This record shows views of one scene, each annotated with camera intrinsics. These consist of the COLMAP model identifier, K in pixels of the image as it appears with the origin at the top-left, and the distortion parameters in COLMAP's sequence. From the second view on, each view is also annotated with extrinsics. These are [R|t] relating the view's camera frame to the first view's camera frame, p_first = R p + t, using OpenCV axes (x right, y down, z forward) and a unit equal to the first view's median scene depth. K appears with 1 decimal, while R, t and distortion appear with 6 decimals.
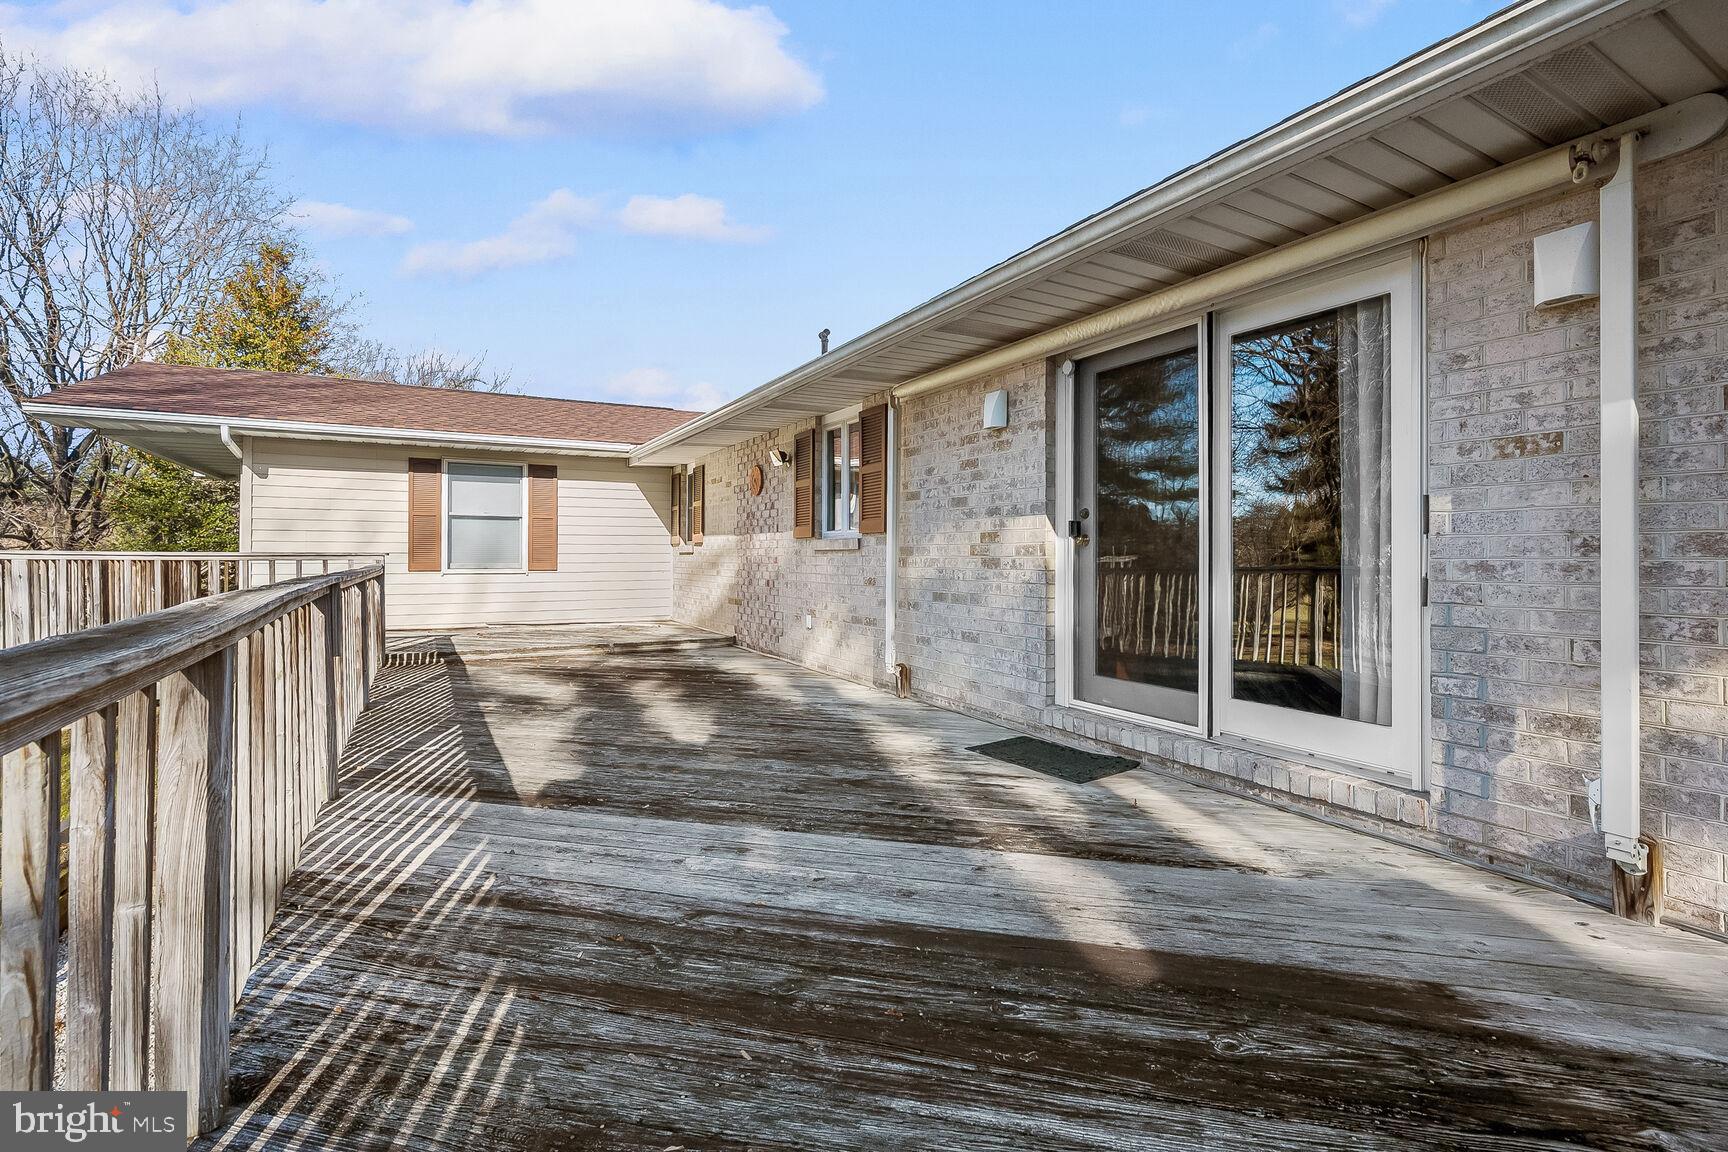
lens RADIAL K [[769.1, 0, 868.3], [0, 769.1, 564.9], [0, 0, 1]] dist [-0.001929, -0.000146]
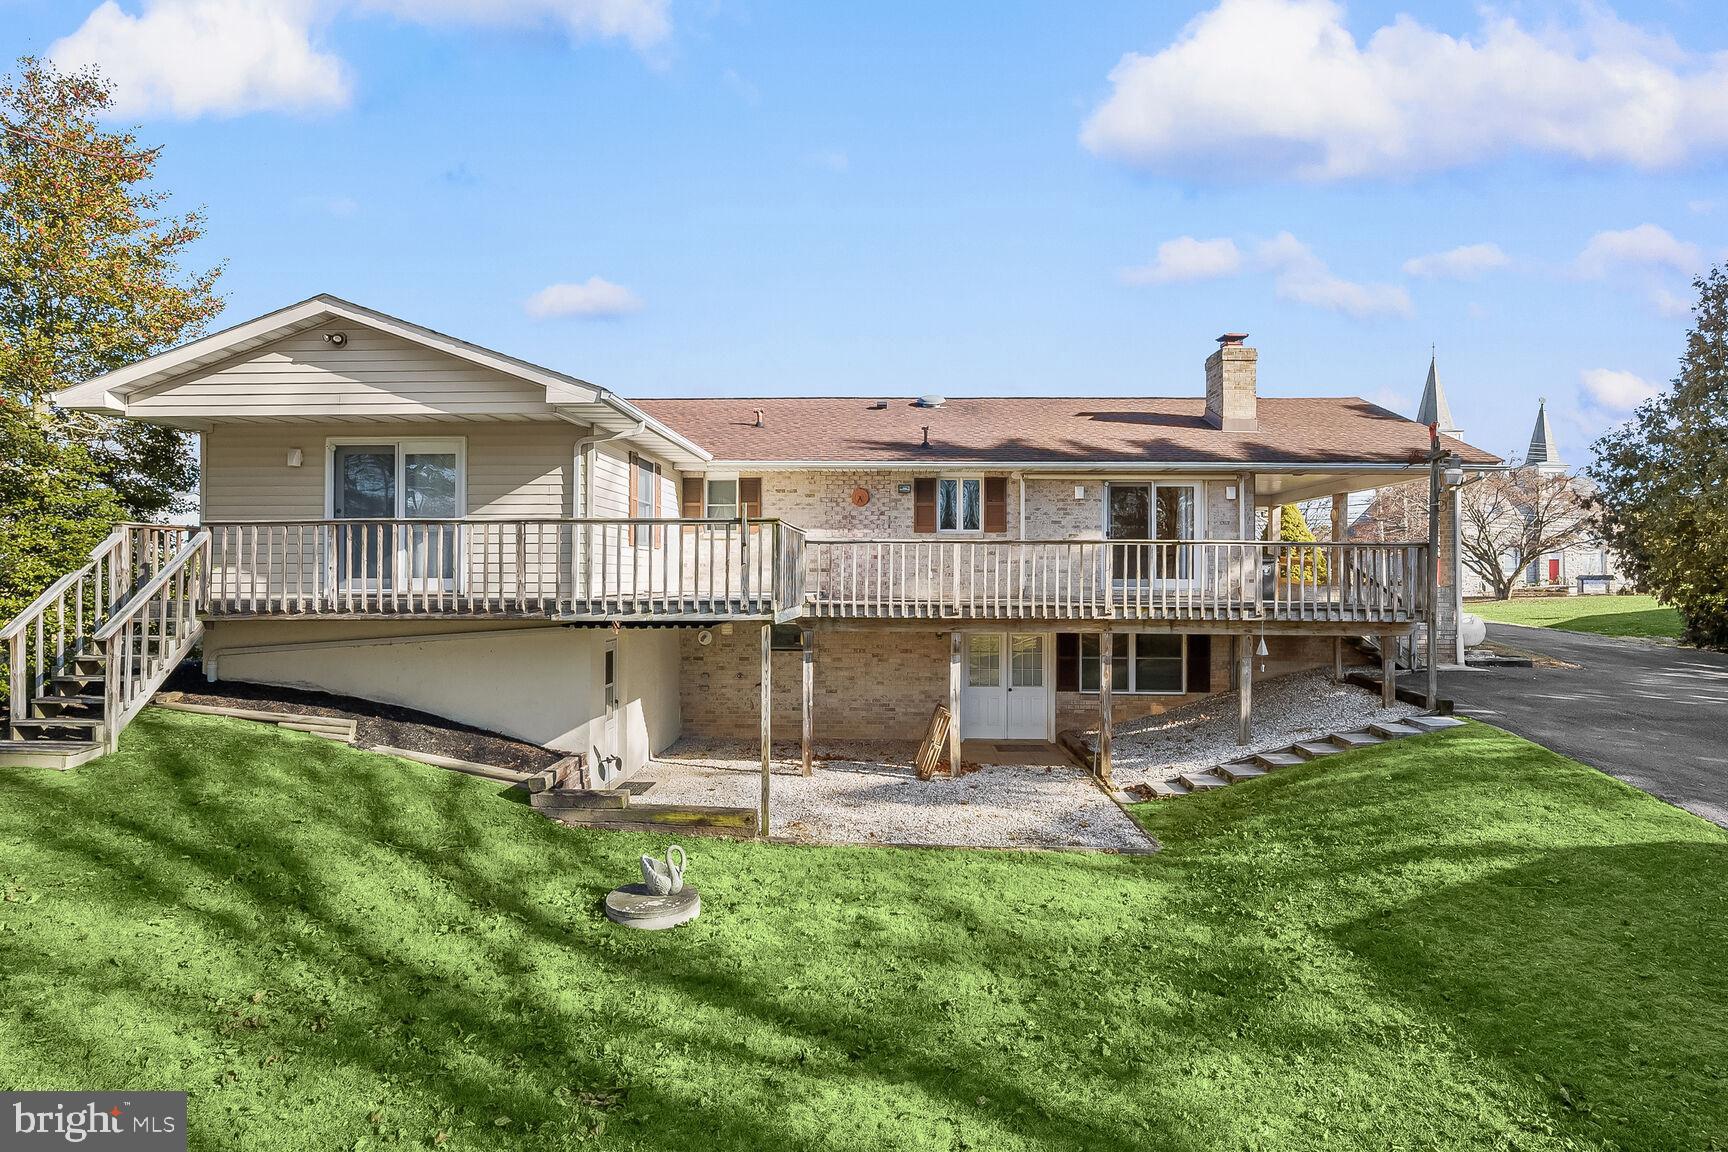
lens RADIAL K [[873.6, 0, 864.2], [0, 873.6, 572.0], [0, 0, 1]] dist [-0.002558, -0.000761]
pose [[0.529411, 0.003747, 0.848357, -3.238770], [0.004949, 0.999960, -0.007505, 0.129148], [-0.848351, 0.008171, 0.529371, -0.071719]]
